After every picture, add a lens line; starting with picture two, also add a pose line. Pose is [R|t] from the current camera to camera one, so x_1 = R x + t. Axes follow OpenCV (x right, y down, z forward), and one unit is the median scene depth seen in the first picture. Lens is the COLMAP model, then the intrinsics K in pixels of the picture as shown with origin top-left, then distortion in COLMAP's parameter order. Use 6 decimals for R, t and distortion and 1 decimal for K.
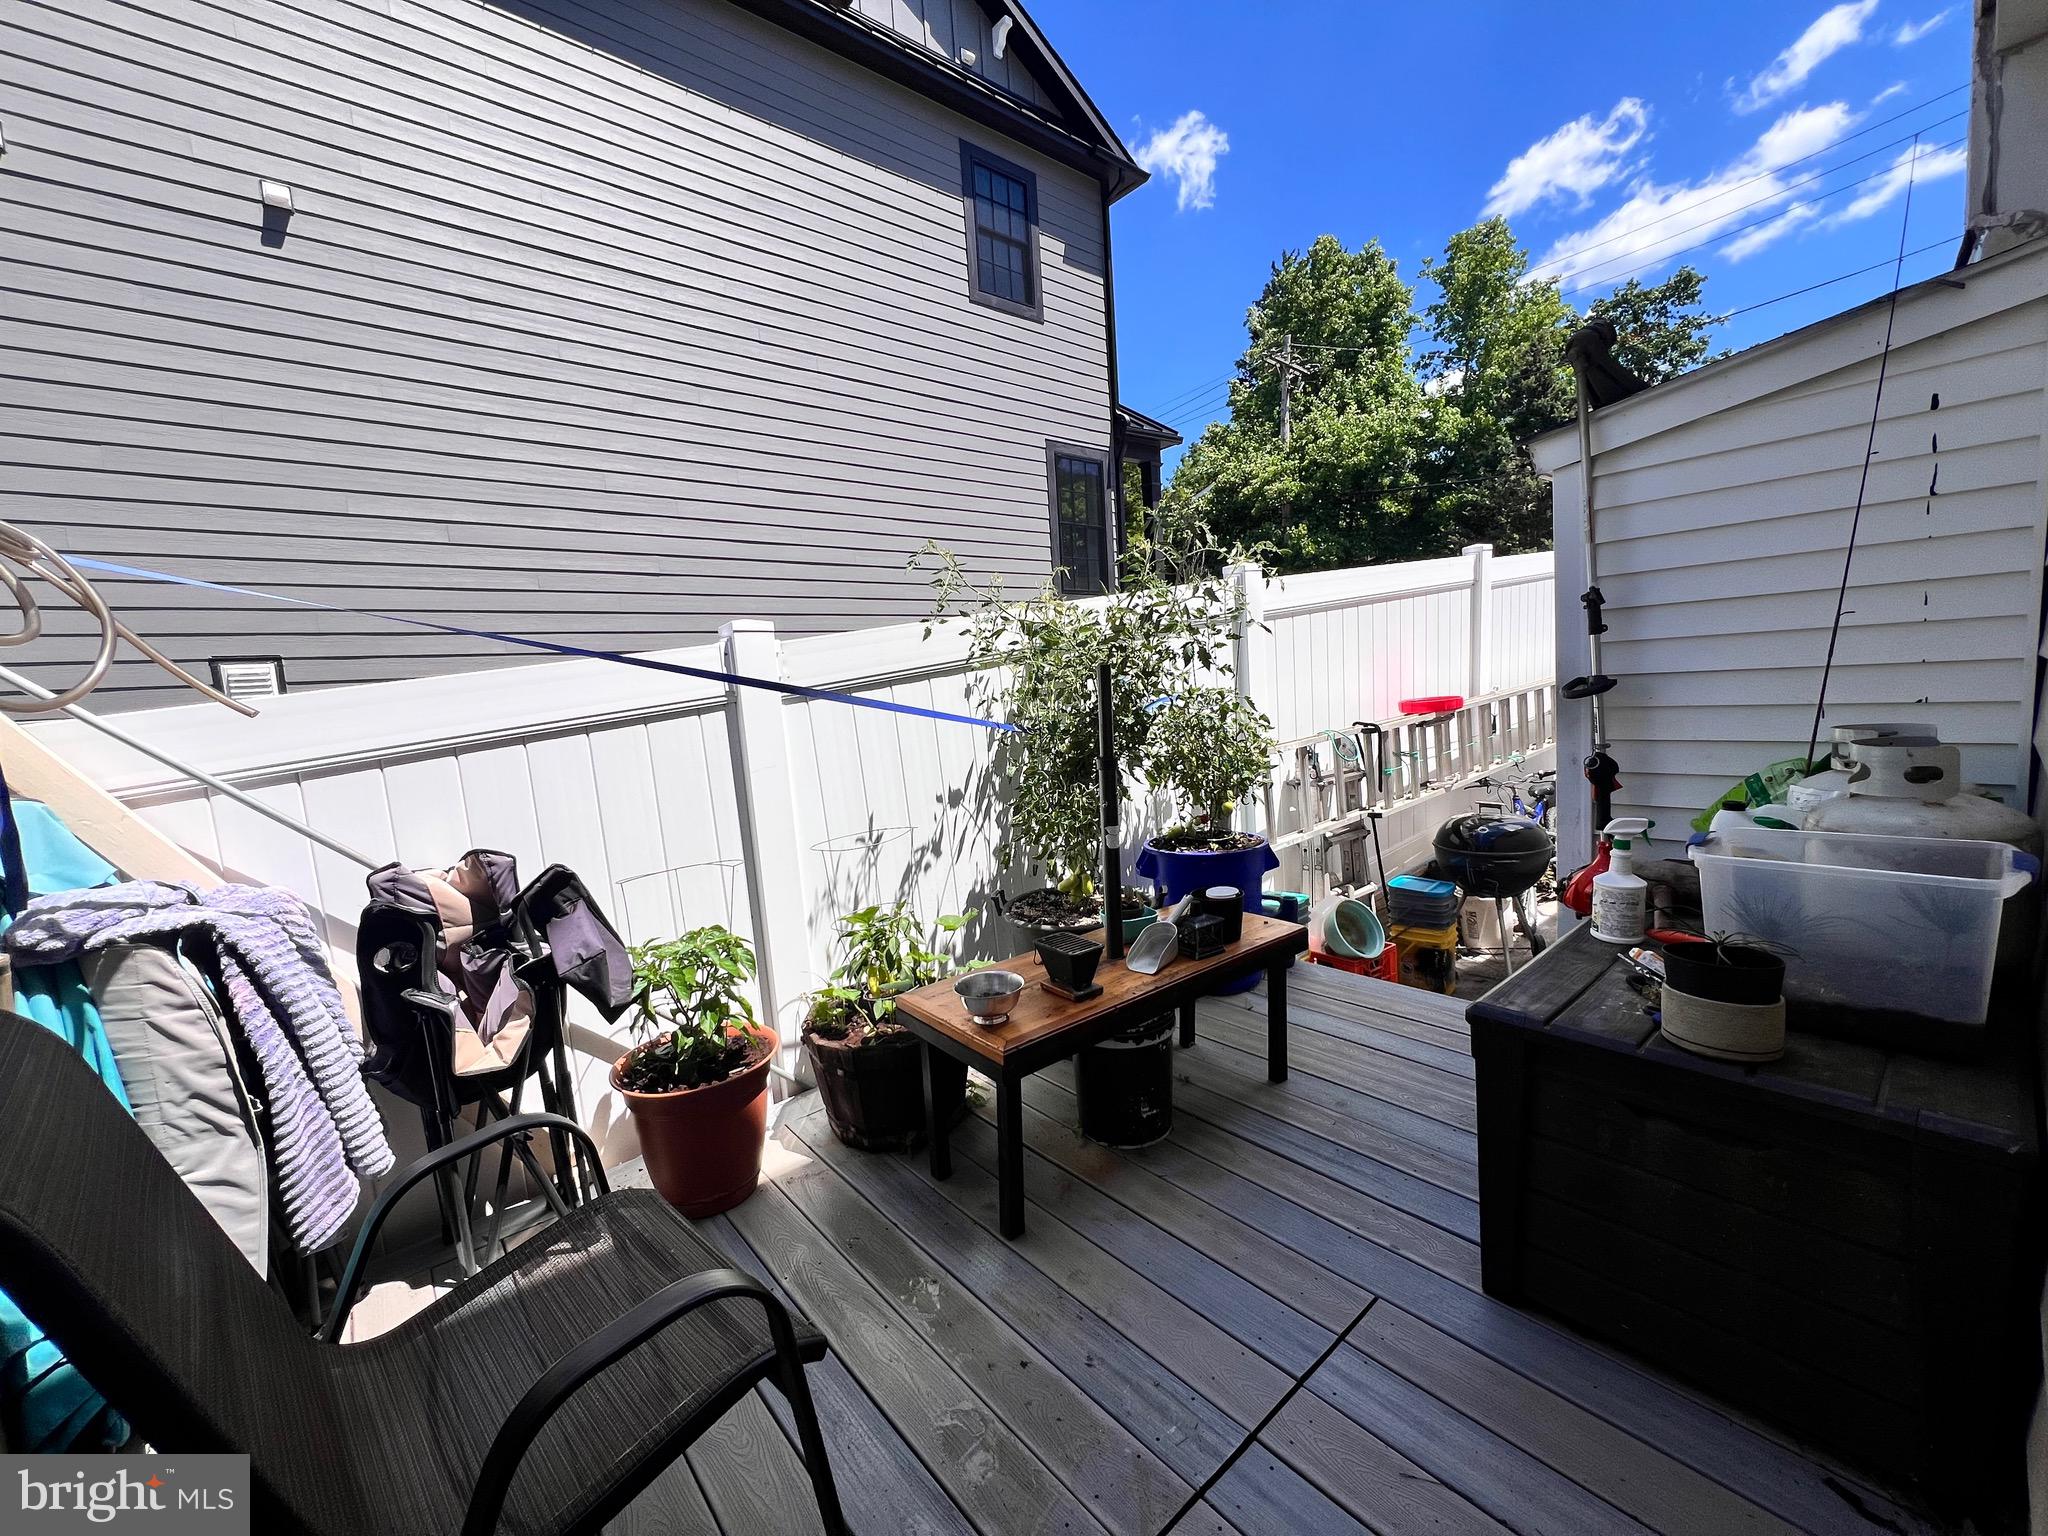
lens RADIAL K [[815.3, 0, 1024.0], [0, 815.3, 768.0], [0, 0, 1]] dist [0.000331, 0.000282]
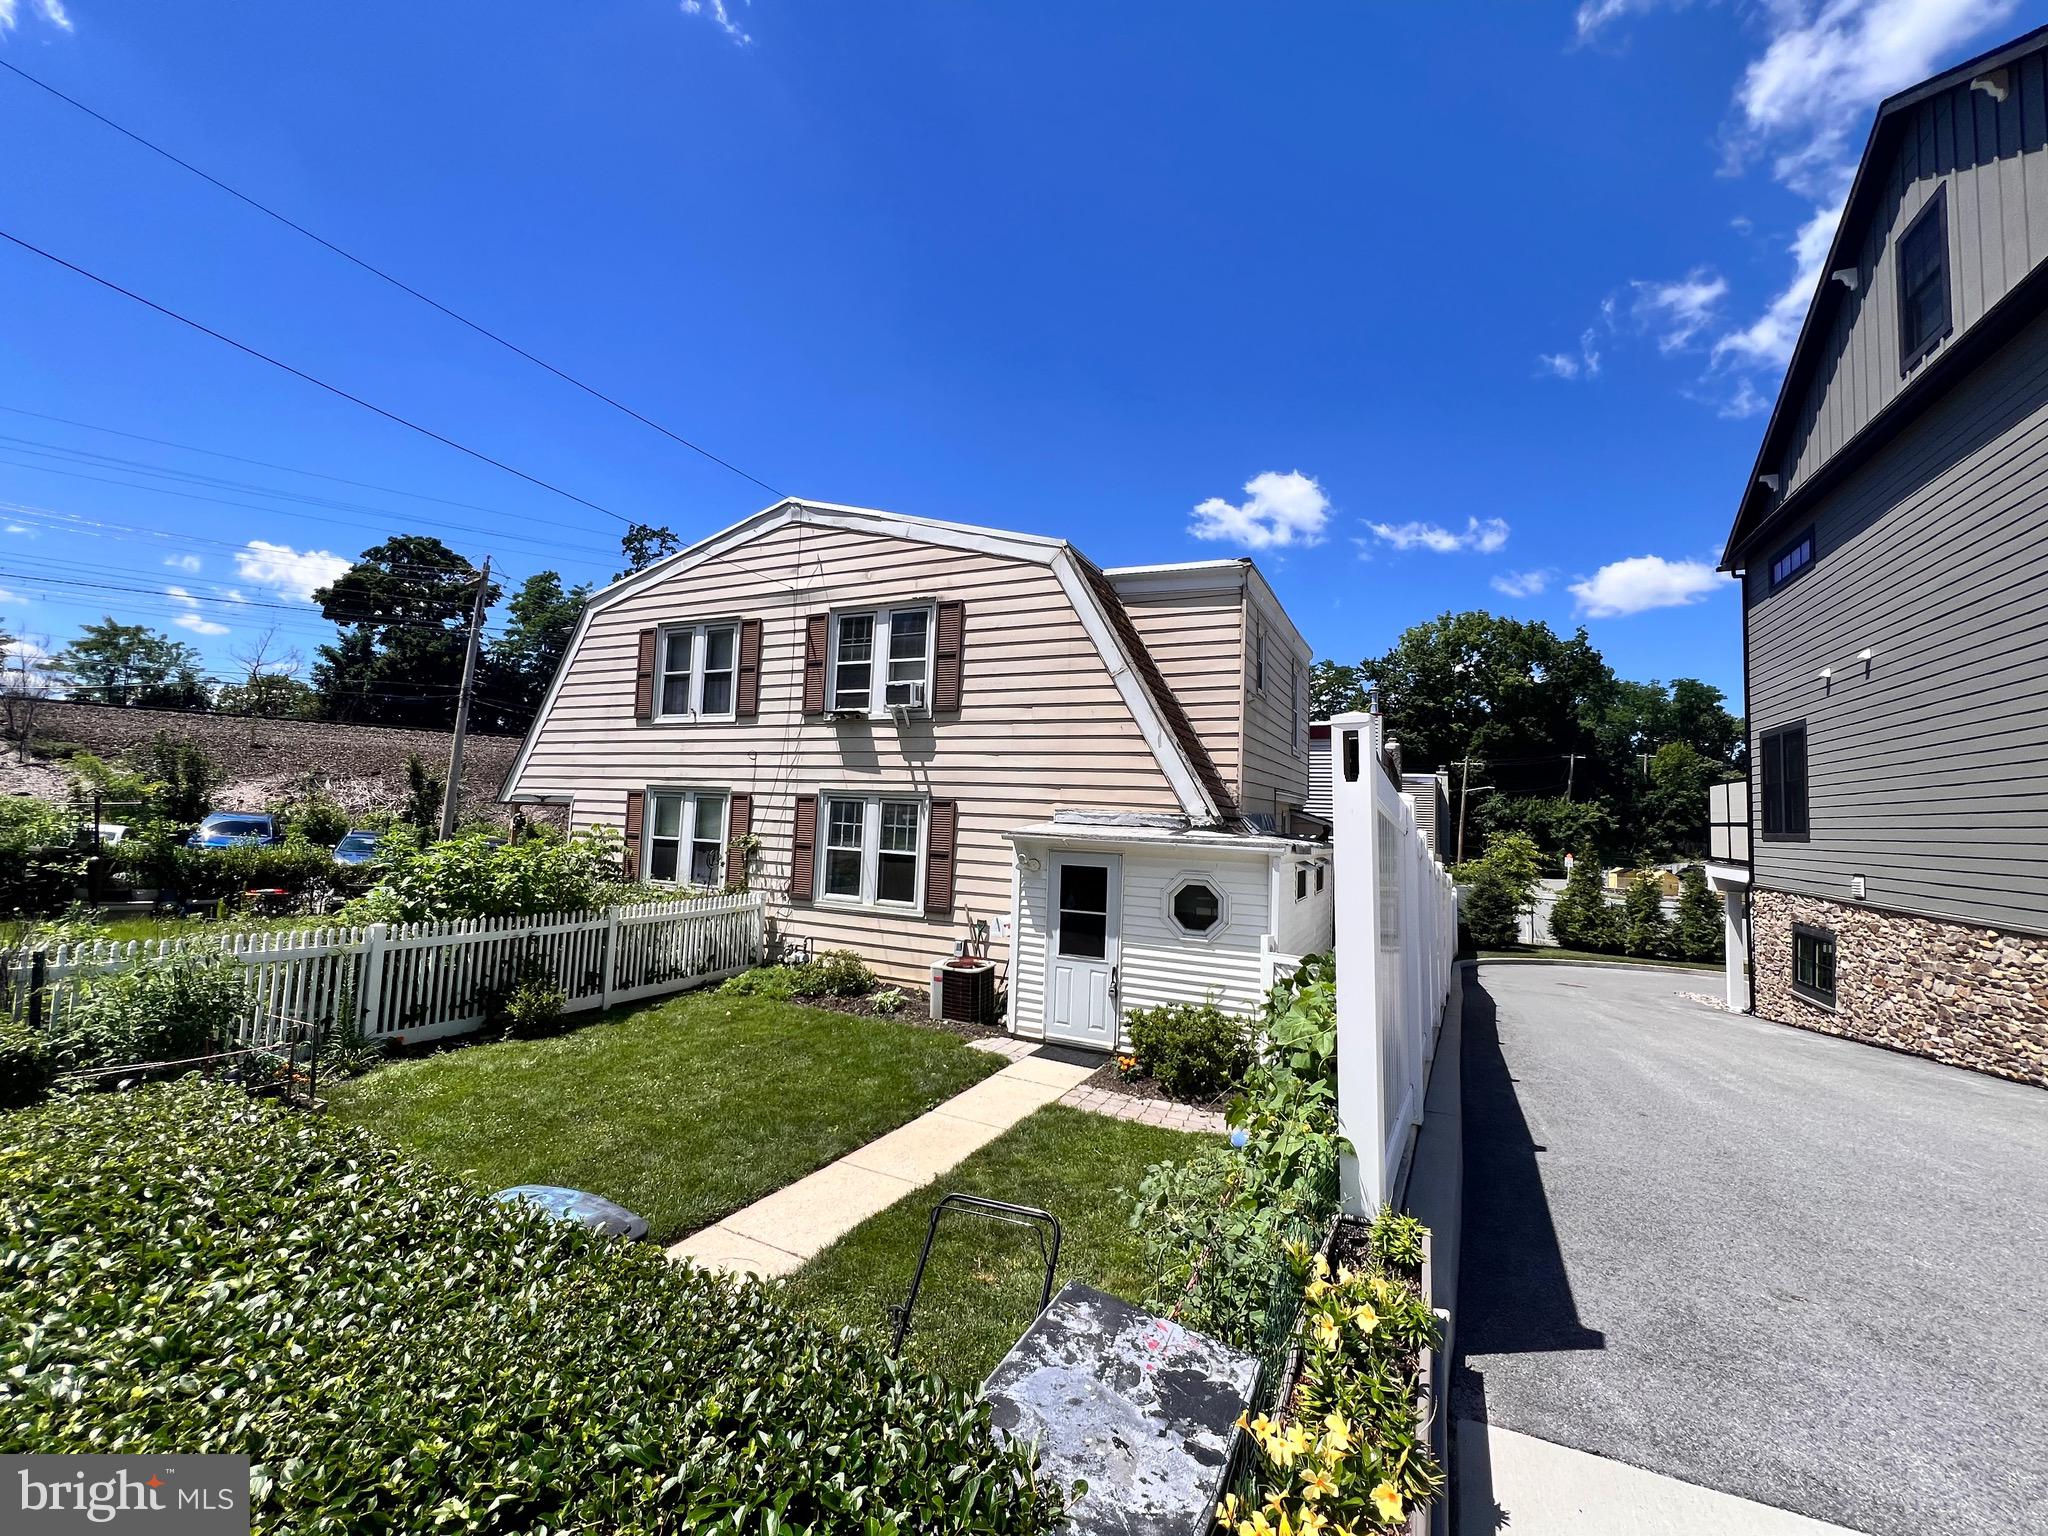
lens RADIAL K [[815.3, 0, 1024.0], [0, 815.3, 768.0], [0, 0, 1]] dist [0.000331, 0.000282]
pose [[-0.916301, -0.017301, -0.400116, 1.119620], [-0.048985, 0.996407, 0.069094, -0.275245], [0.397483, 0.082911, -0.913856, 1.246217]]
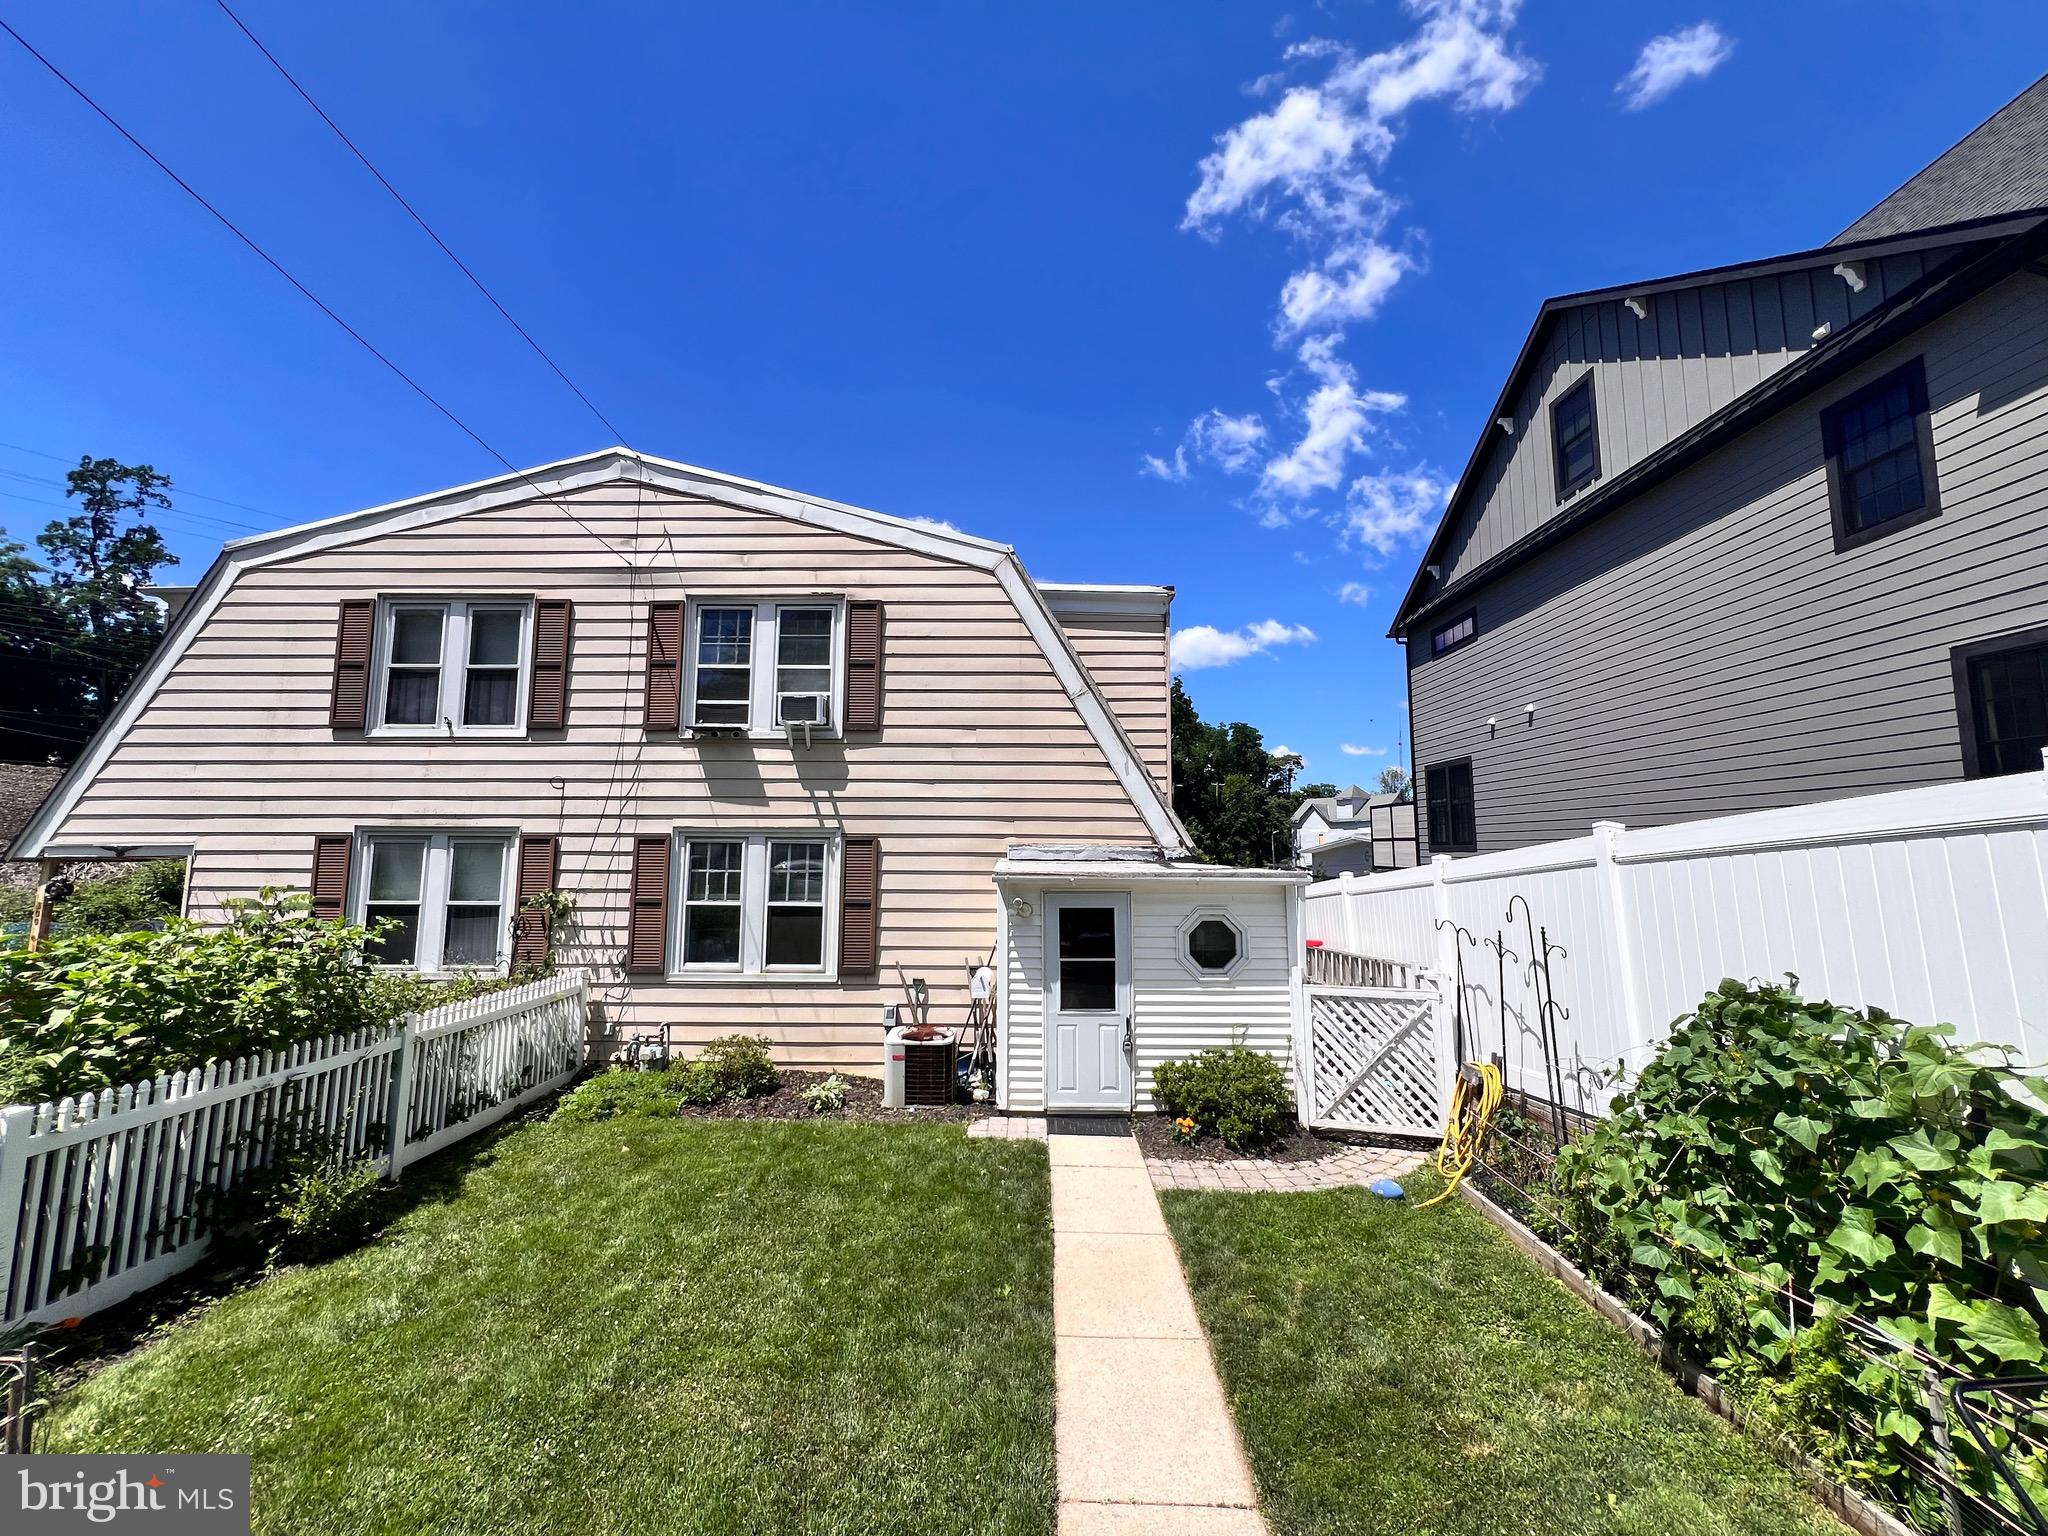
lens RADIAL K [[815.3, 0, 1024.0], [0, 815.3, 768.0], [0, 0, 1]] dist [0.000331, 0.000282]
pose [[-0.659502, -0.038792, -0.750701, 1.349981], [-0.068586, 0.997607, 0.008703, -0.248627], [0.748567, 0.057228, -0.660584, 0.934032]]
